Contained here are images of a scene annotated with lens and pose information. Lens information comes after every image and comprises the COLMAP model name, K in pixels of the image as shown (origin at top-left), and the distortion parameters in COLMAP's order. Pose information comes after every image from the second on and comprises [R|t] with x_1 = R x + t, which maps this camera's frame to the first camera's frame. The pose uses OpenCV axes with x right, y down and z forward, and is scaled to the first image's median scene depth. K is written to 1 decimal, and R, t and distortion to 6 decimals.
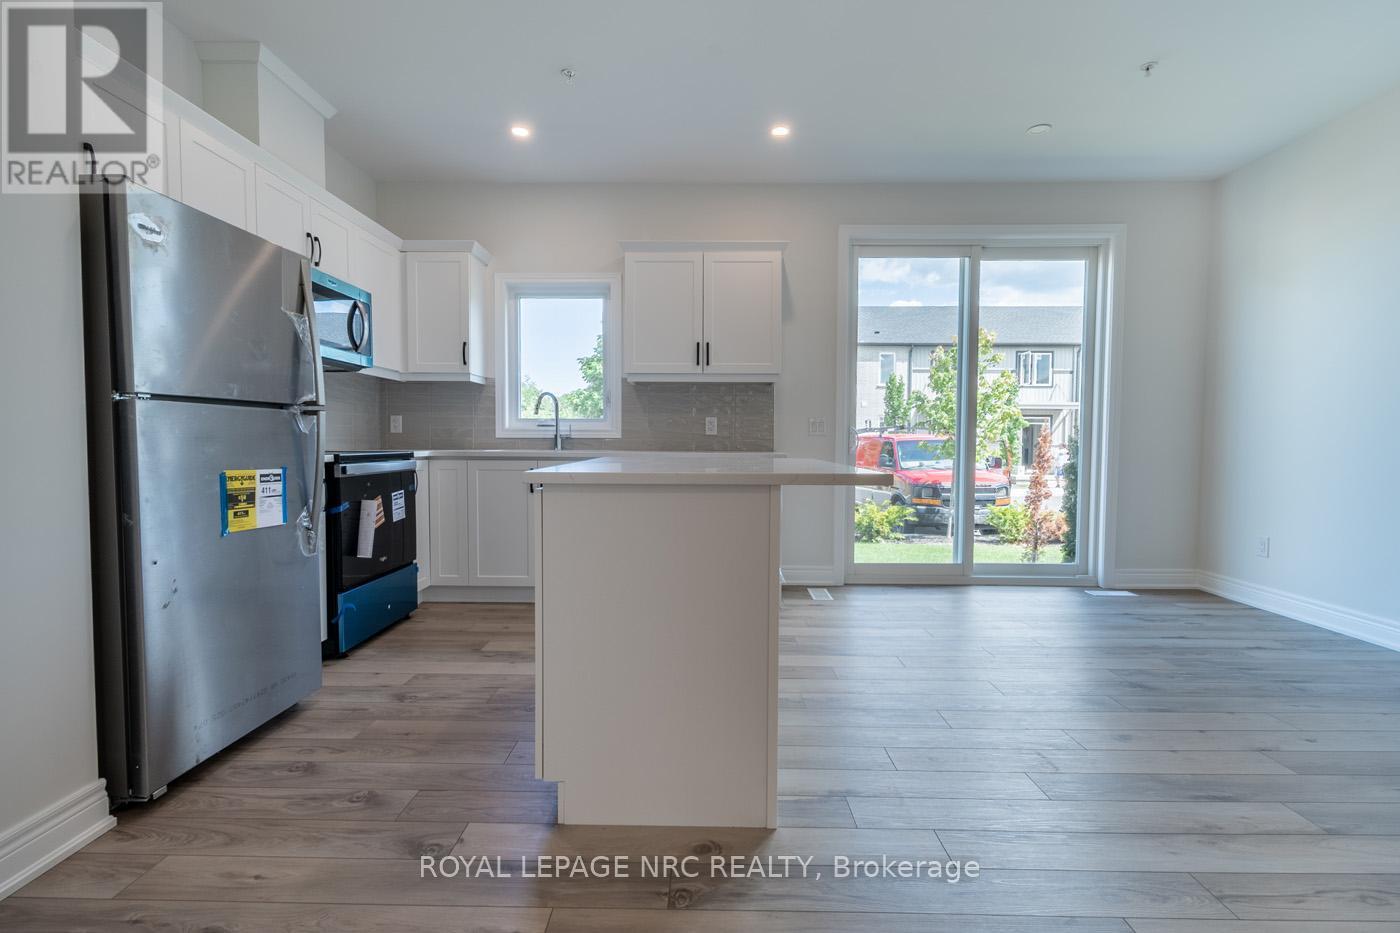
lens RADIAL K [[637.6, 0, 700.0], [0, 637.6, 466.5], [0, 0, 1]] dist [0.008402, -0.004649]
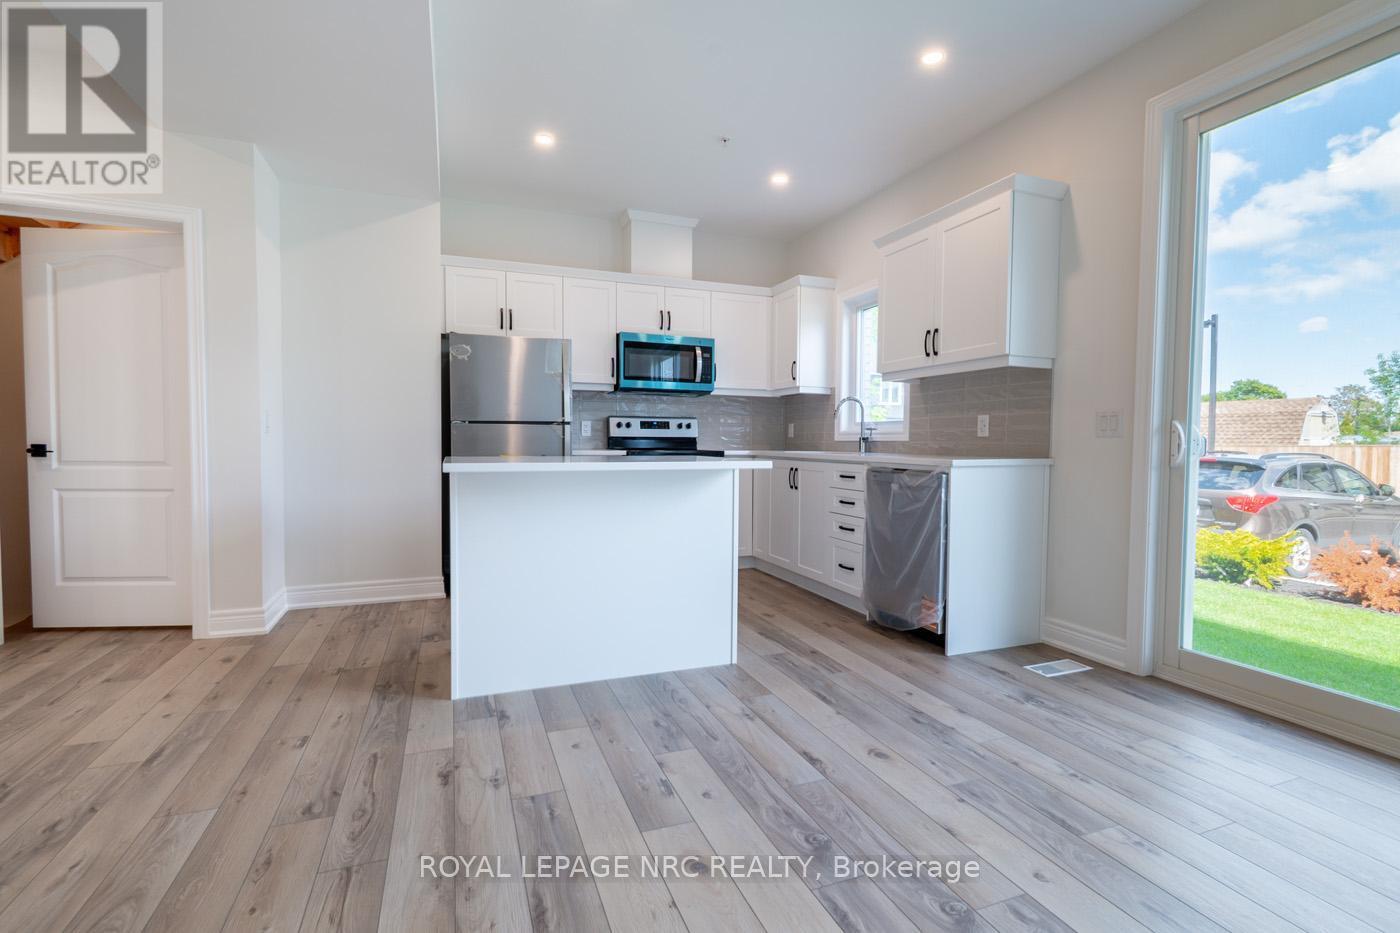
lens RADIAL K [[641.7, 0, 700.0], [0, 641.7, 466.5], [0, 0, 1]] dist [0.003170, -0.000842]
pose [[0.375109, 0.034427, -0.926341, 0.877652], [-0.043191, 0.998874, 0.019633, -0.016390], [0.925974, 0.032645, 0.376174, 0.492180]]
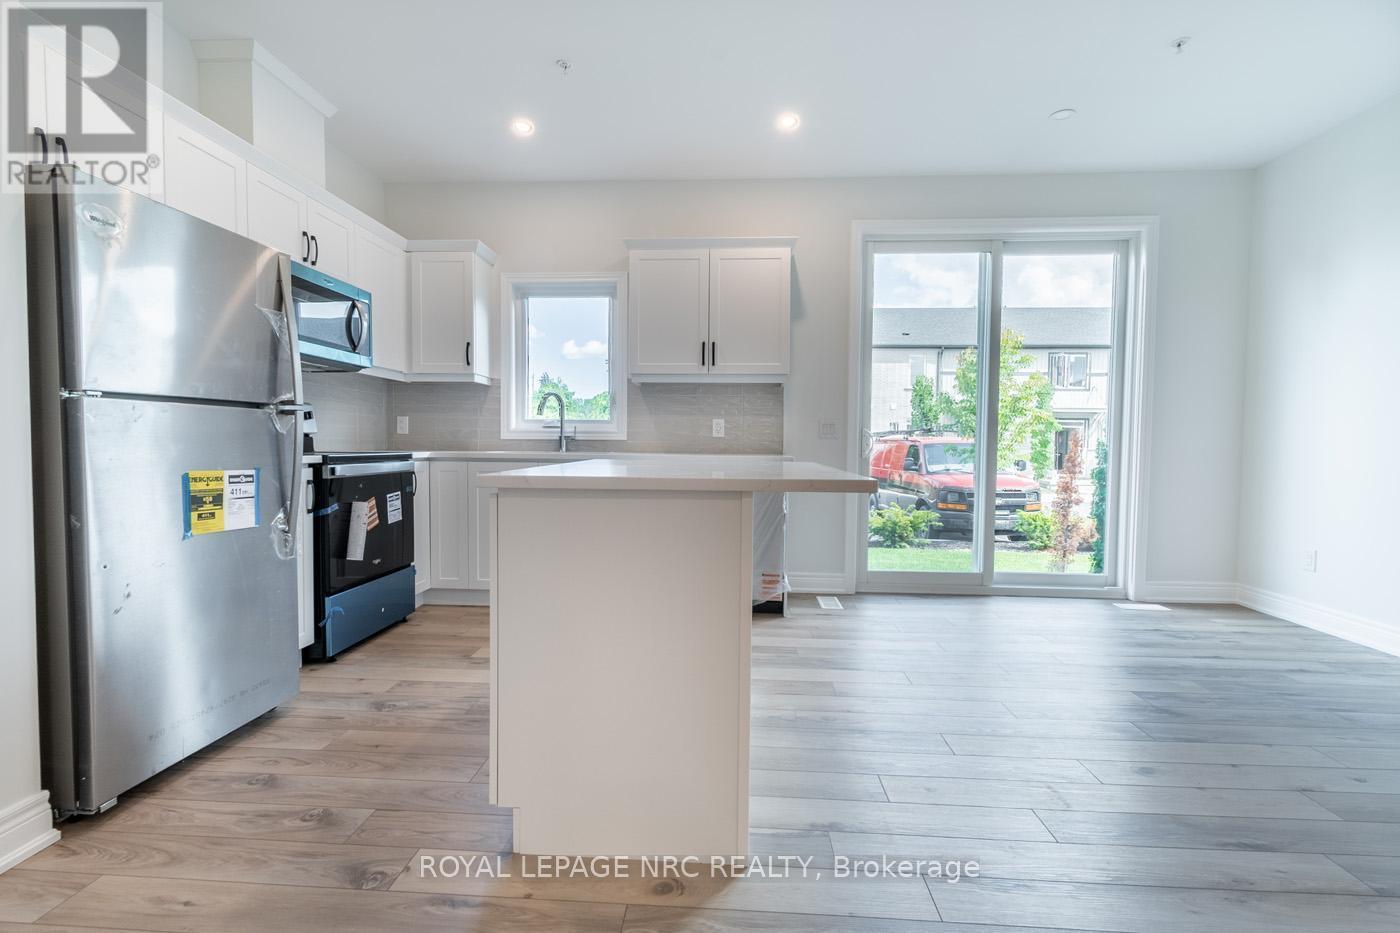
lens RADIAL K [[633.9, 0, 700.0], [0, 633.9, 466.5], [0, 0, 1]] dist [0.003481, -0.002167]
pose [[0.998903, 0.005980, -0.046447, 0.046553], [-0.006147, 0.999975, -0.003464, -0.001398], [0.046425, 0.003746, 0.998915, 0.045378]]
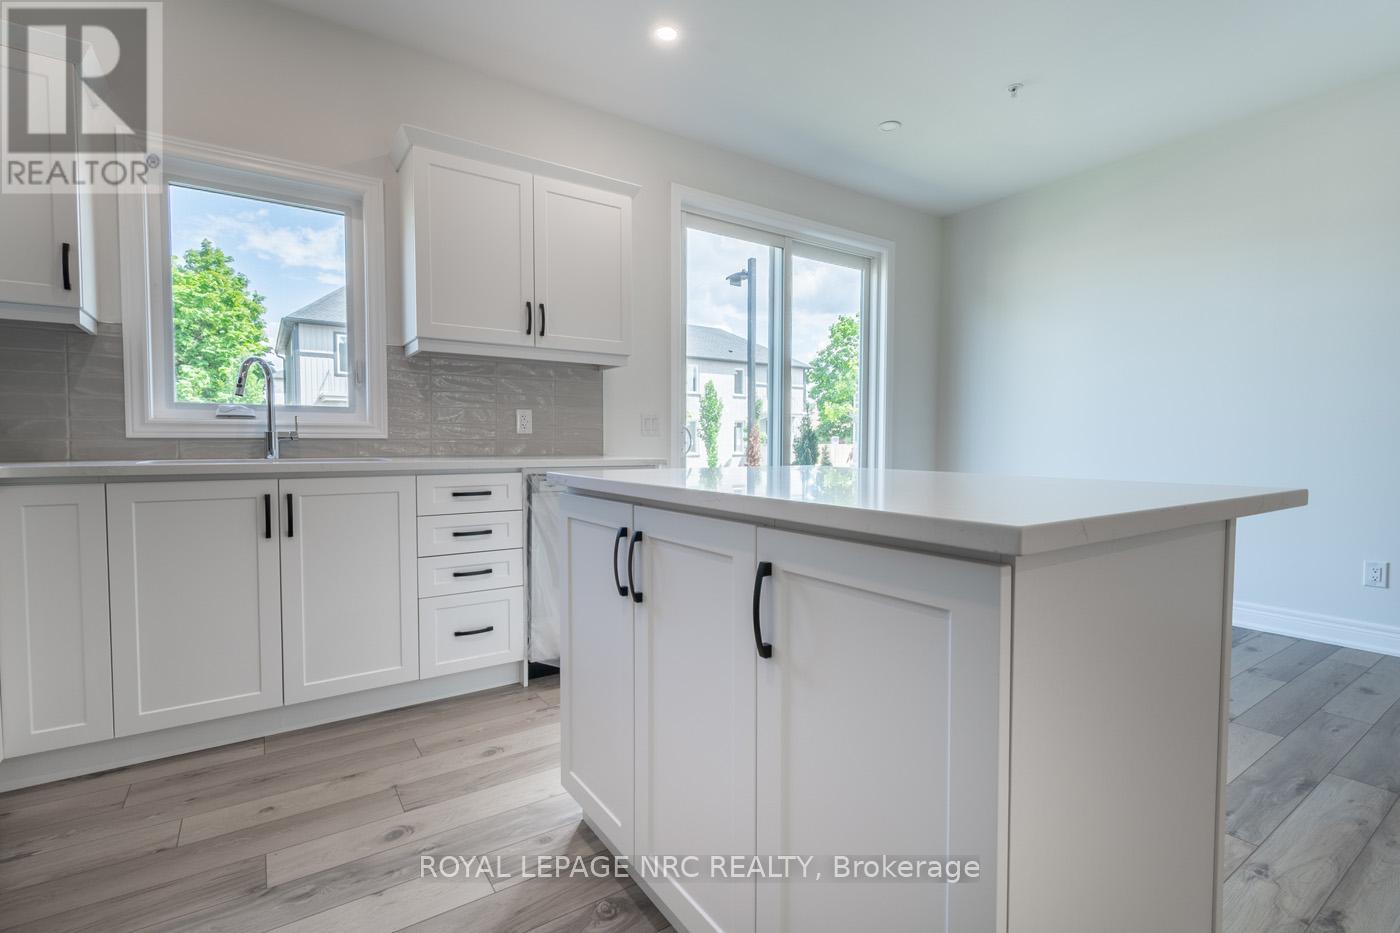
lens RADIAL K [[645.0, 0, 700.0], [0, 645.0, 466.5], [0, 0, 1]] dist [0.003981, -0.001257]
pose [[0.817942, -0.025146, 0.574751, -0.328946], [0.025426, 0.999648, 0.007551, -0.017991], [-0.574739, 0.008437, 0.818293, 0.395782]]
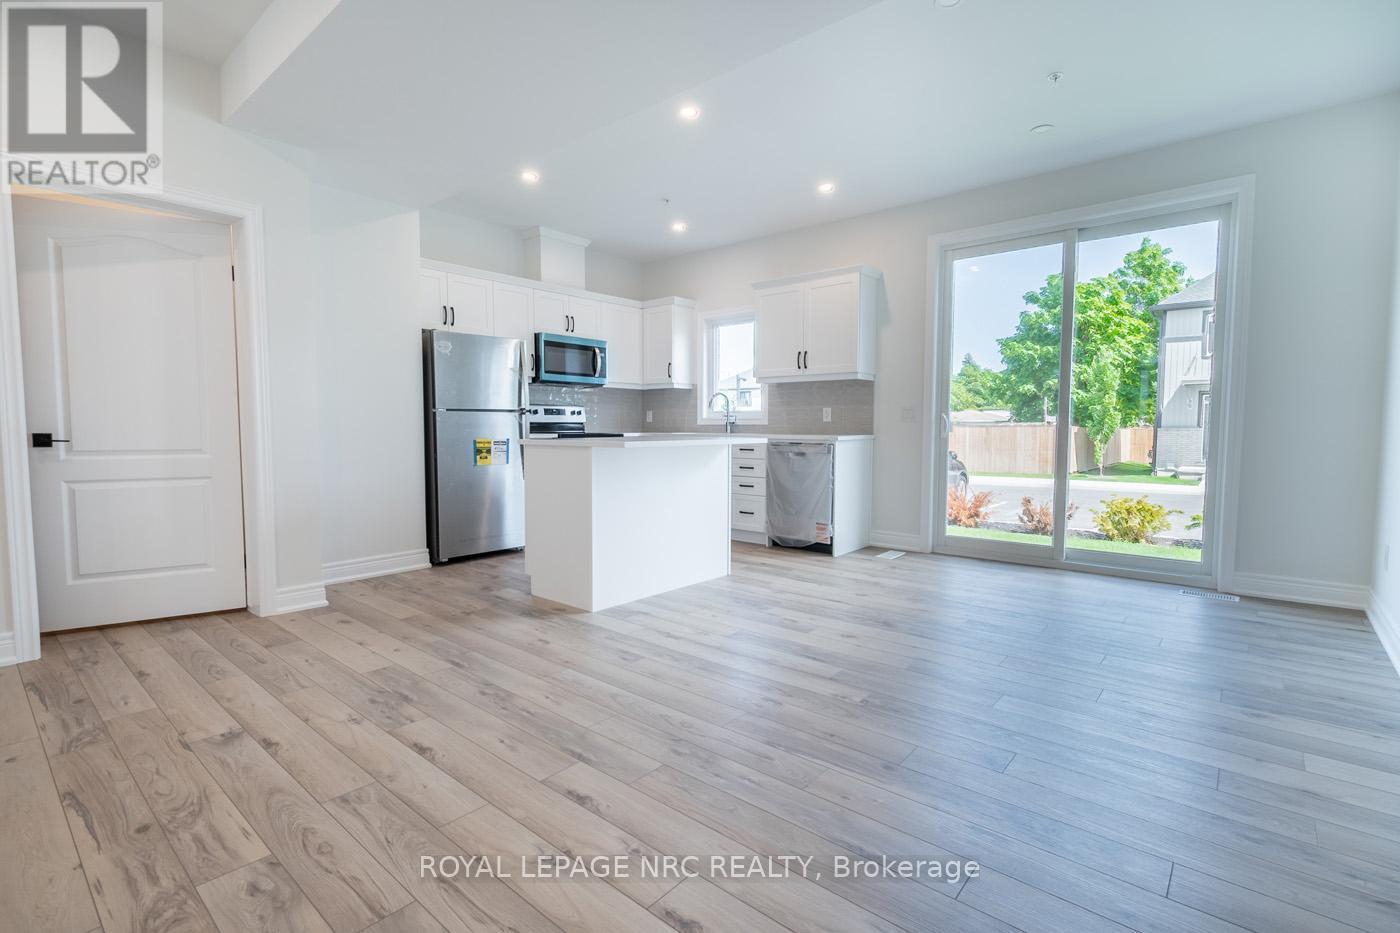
lens RADIAL K [[647.4, 0, 700.0], [0, 647.4, 466.5], [0, 0, 1]] dist [0.002283, 0.000010]
pose [[0.769374, 0.036072, -0.637779, 0.883739], [-0.023508, 0.999327, 0.028162, 0.012527], [0.638366, -0.006674, 0.769704, -0.204173]]
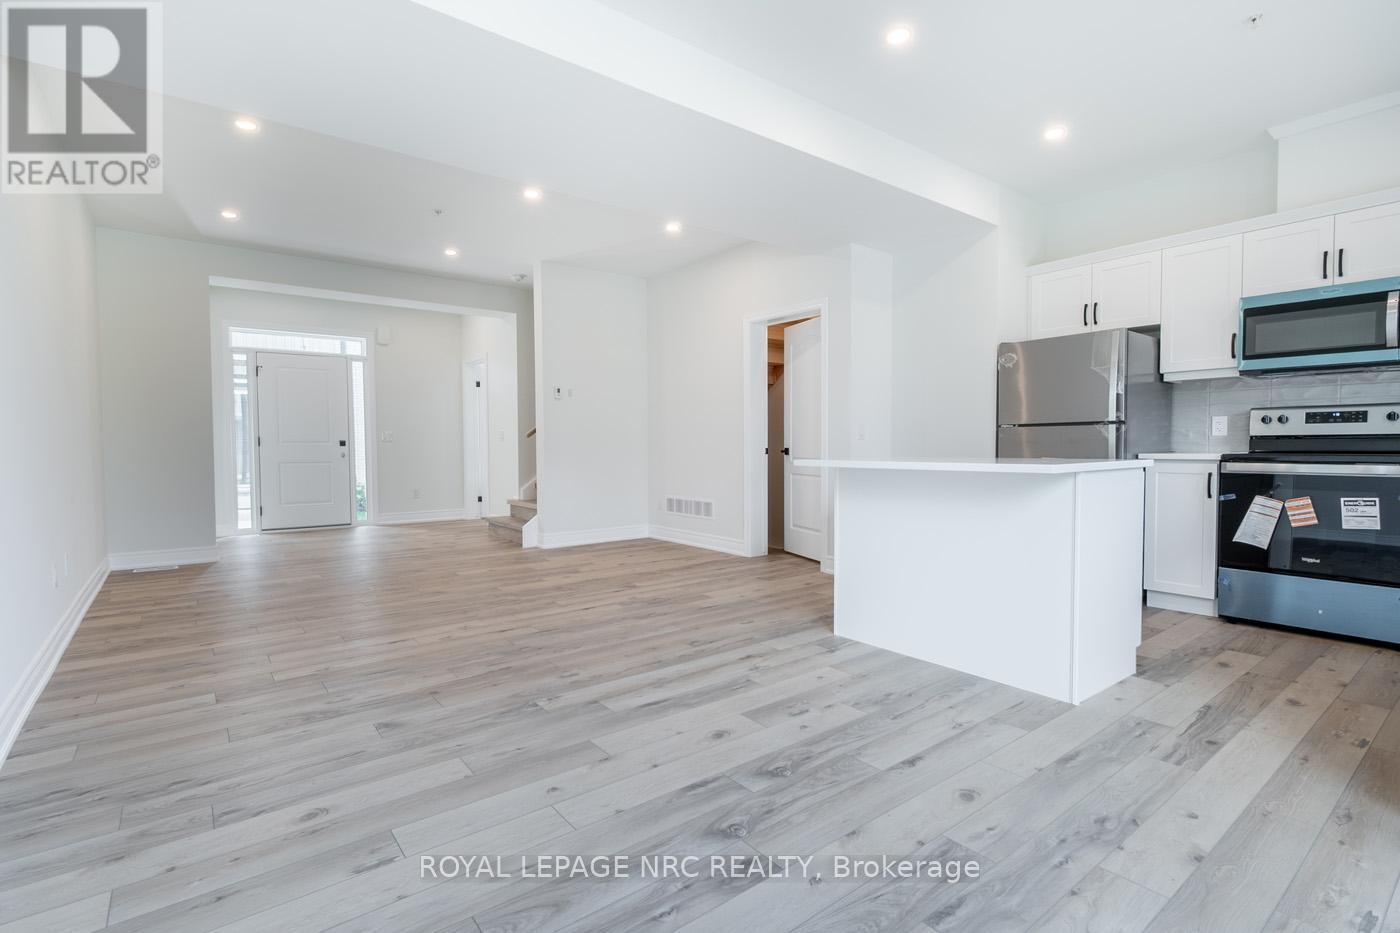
lens RADIAL K [[662.9, 0, 700.0], [0, 662.9, 466.5], [0, 0, 1]] dist [0.004984, -0.000648]
pose [[-0.779034, 0.020882, -0.626633, 0.906319], [-0.023932, 0.997726, 0.063001, -0.045613], [0.626524, 0.064076, -0.776763, 1.202137]]
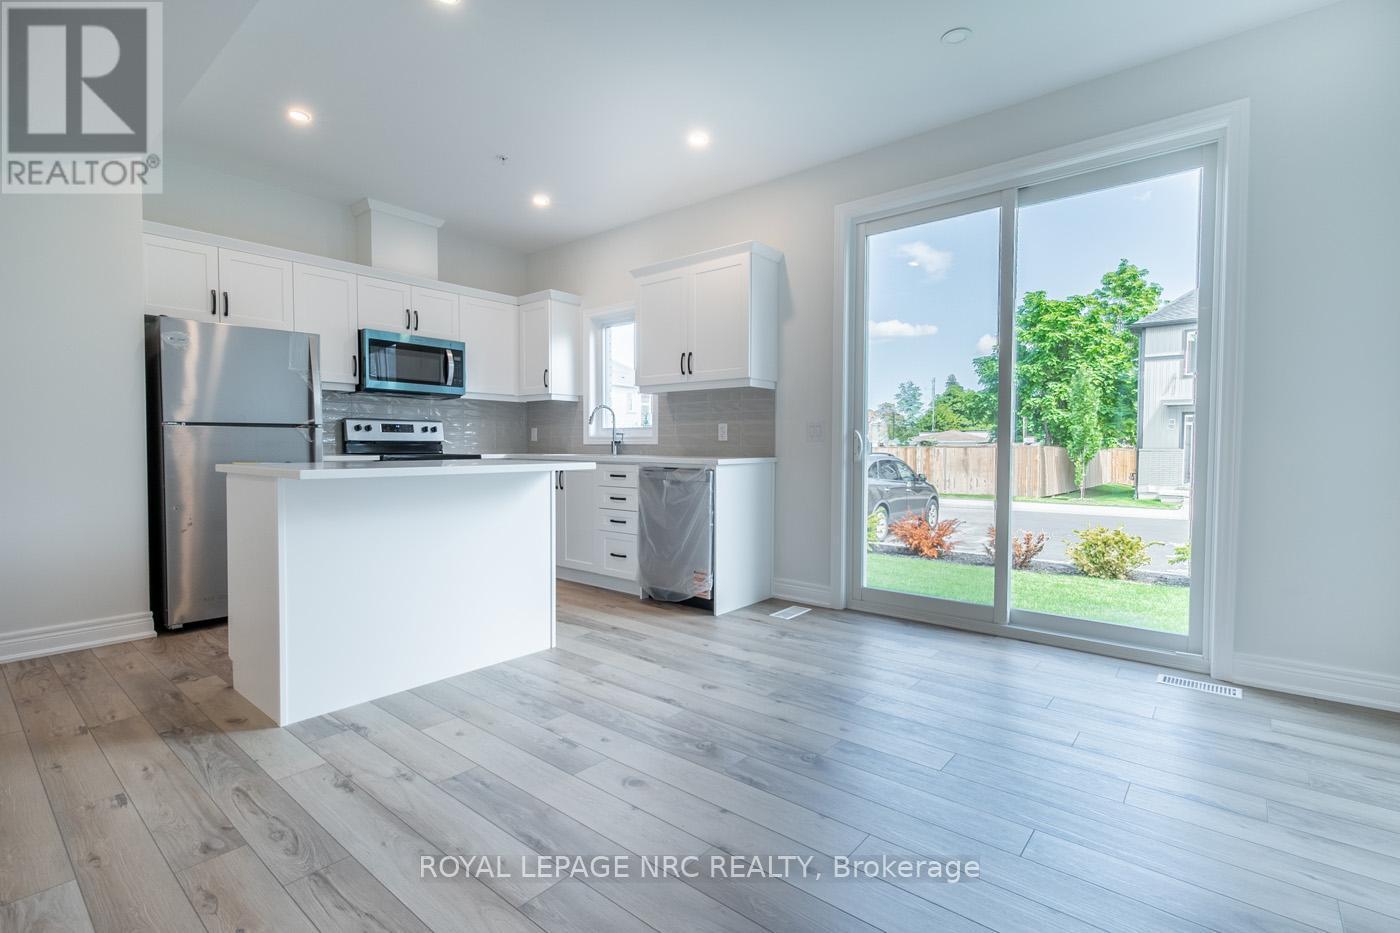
lens RADIAL K [[645.0, 0, 700.0], [0, 645.0, 466.5], [0, 0, 1]] dist [0.003981, -0.001257]
pose [[0.778476, 0.017691, -0.627424, 0.868202], [-0.025038, 0.999682, -0.002879, -0.006537], [0.627174, 0.017951, 0.778672, 0.243597]]
